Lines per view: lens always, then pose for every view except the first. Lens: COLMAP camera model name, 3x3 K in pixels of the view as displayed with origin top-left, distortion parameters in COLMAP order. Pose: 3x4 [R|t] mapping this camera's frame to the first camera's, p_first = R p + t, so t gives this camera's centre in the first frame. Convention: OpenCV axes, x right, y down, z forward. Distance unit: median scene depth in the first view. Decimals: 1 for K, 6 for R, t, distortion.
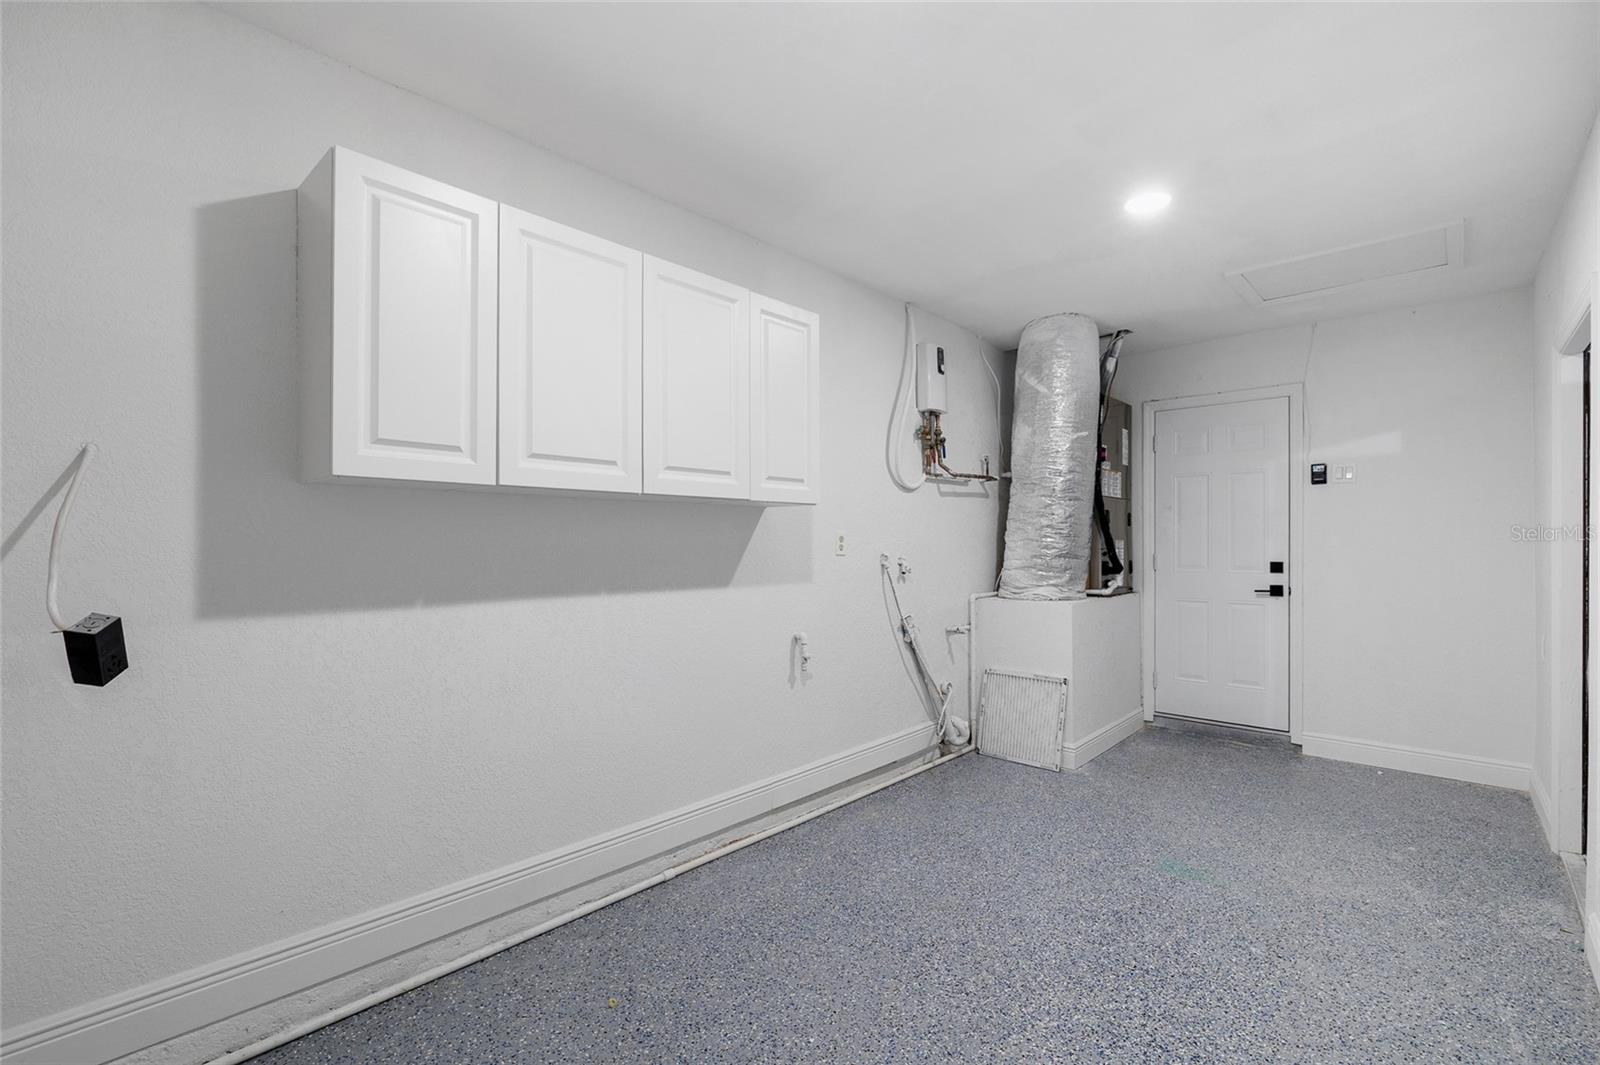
lens RADIAL K [[720.4, 0, 800.7], [0, 720.4, 528.9], [0, 0, 1]] dist [-0.002547, 0.000212]
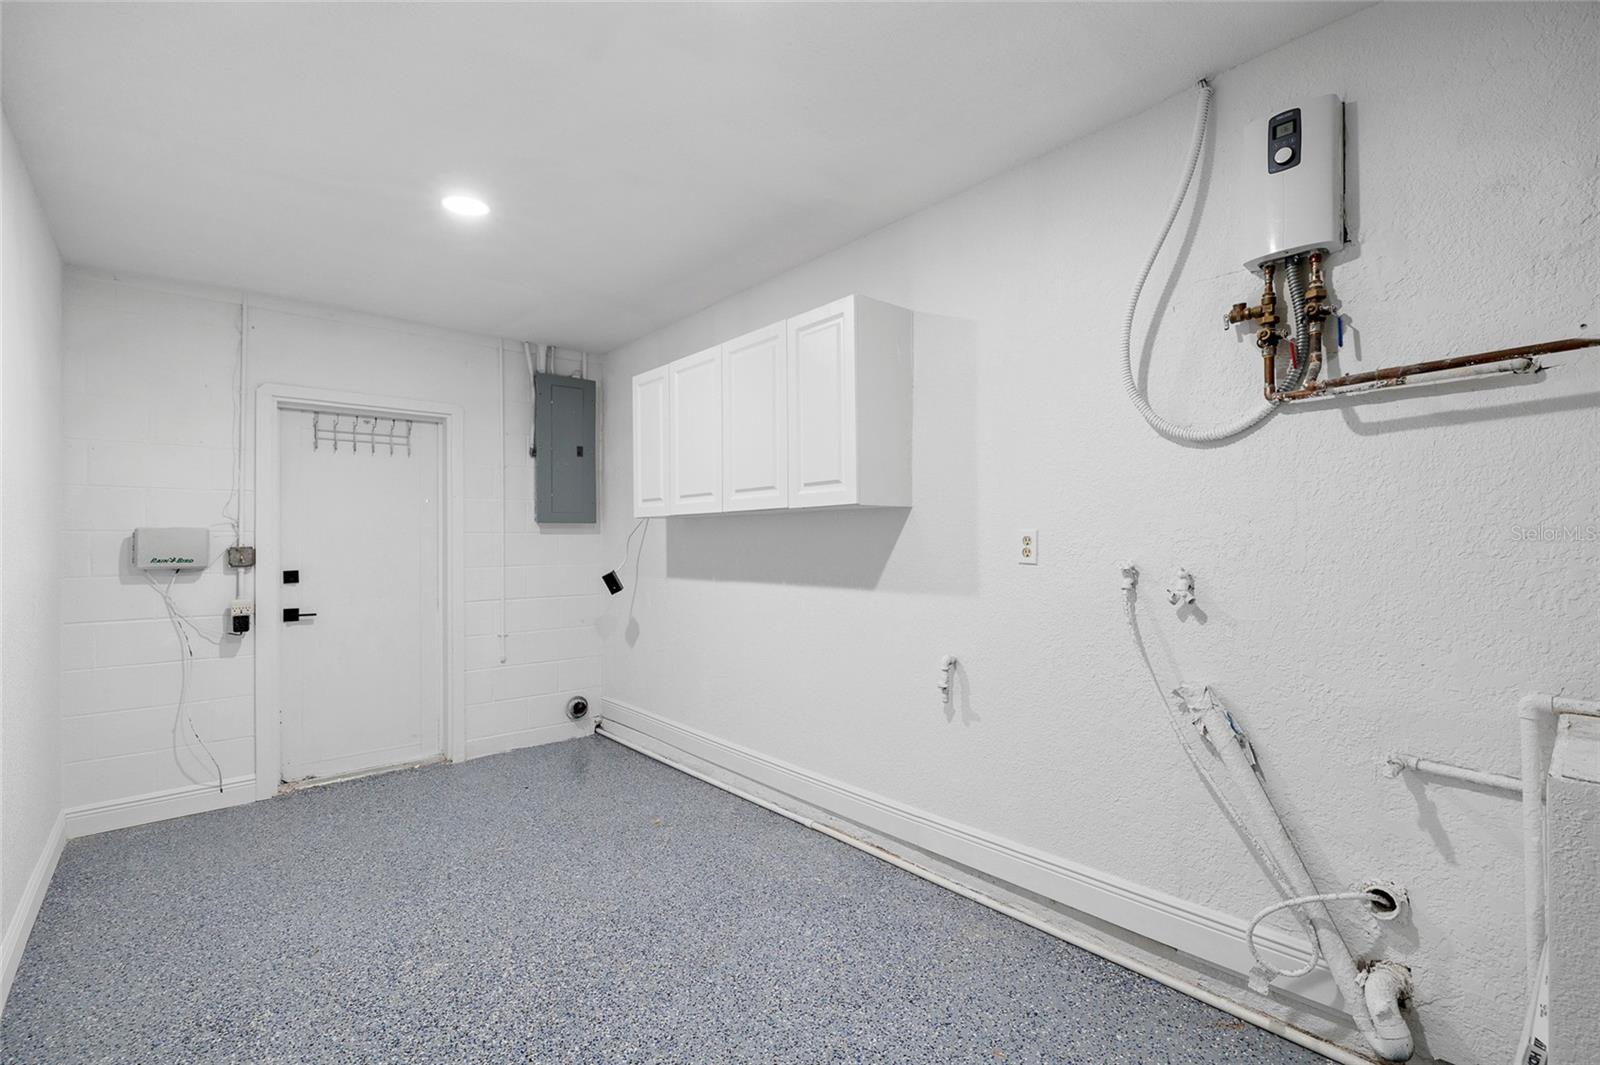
lens RADIAL K [[711.6, 0, 798.8], [0, 711.6, 523.3], [0, 0, 1]] dist [0.000035, -0.000050]
pose [[-0.109518, -0.024256, -0.993689, 0.864195], [0.025801, 0.999296, -0.027237, 0.011870], [0.993650, -0.028621, -0.108815, 0.966989]]
